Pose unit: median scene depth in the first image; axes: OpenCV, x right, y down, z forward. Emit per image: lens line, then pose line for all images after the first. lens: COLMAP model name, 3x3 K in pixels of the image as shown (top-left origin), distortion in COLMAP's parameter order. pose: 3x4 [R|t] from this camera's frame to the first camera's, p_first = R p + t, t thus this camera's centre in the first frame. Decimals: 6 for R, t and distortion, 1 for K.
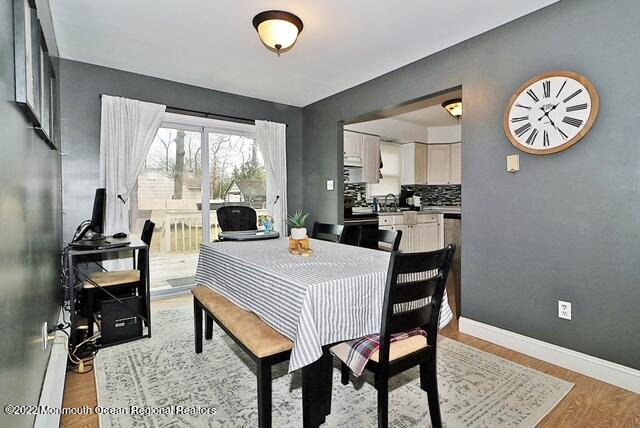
lens RADIAL K [[314.4, 0, 317.7], [0, 314.4, 207.5], [0, 0, 1]] dist [0.000657, -0.000059]
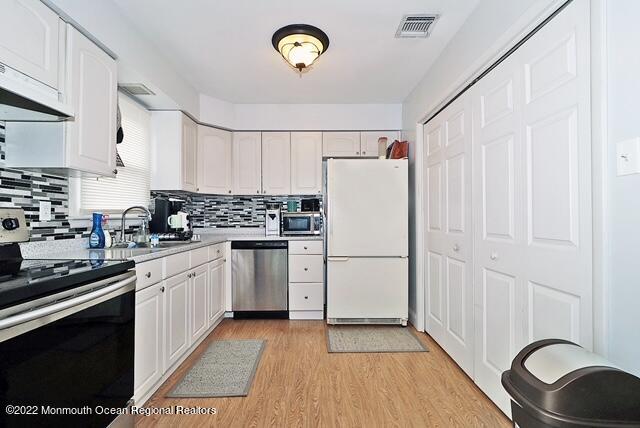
lens RADIAL K [[294.0, 0, 317.6], [0, 294.0, 212.5], [0, 0, 1]] dist [0.000472, 0.000074]
pose [[0.587036, 0.012979, 0.809457, 0.047154], [0.018818, 0.999383, -0.029672, -0.018127], [-0.809342, 0.032651, 0.586429, 0.597739]]
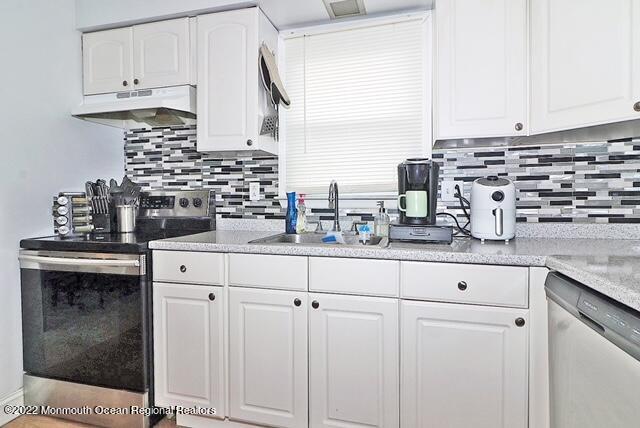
lens RADIAL K [[347.1, 0, 318.7], [0, 347.1, 204.0], [0, 0, 1]] dist [0.029094, 0.000042]
pose [[0.618480, 0.015320, -0.785651, 0.538458], [-0.009704, 0.999883, 0.011858, -0.026089], [0.785740, 0.000290, 0.618556, 0.851621]]
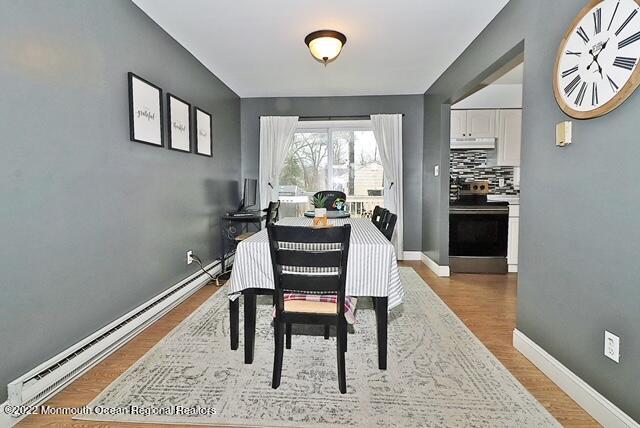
lens RADIAL K [[301.3, 0, 320.4], [0, 301.3, 202.1], [0, 0, 1]] dist [-0.000522, 0.000186]
pose [[0.763572, 0.031652, -0.644947, 0.304908], [-0.016565, 0.999429, 0.029437, 0.003568], [0.645511, -0.011793, 0.763660, 0.045662]]
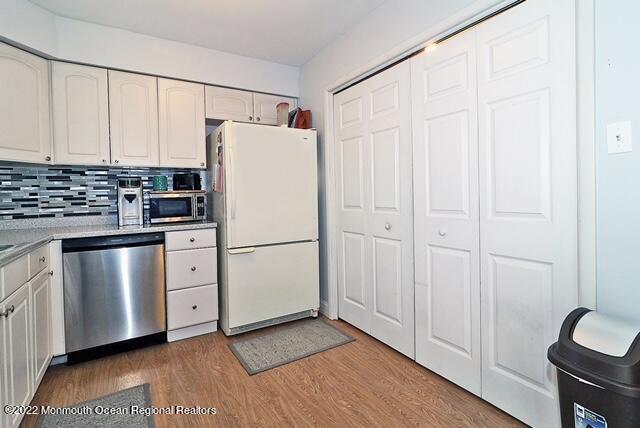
lens RADIAL K [[314.7, 0, 318.8], [0, 314.7, 196.9], [0, 0, 1]] dist [-0.000671, -0.000150]
pose [[0.082430, -0.005739, 0.996580, 0.068844], [0.041658, 0.999129, 0.002308, -0.021786], [-0.995726, 0.041326, 0.082597, 0.749363]]
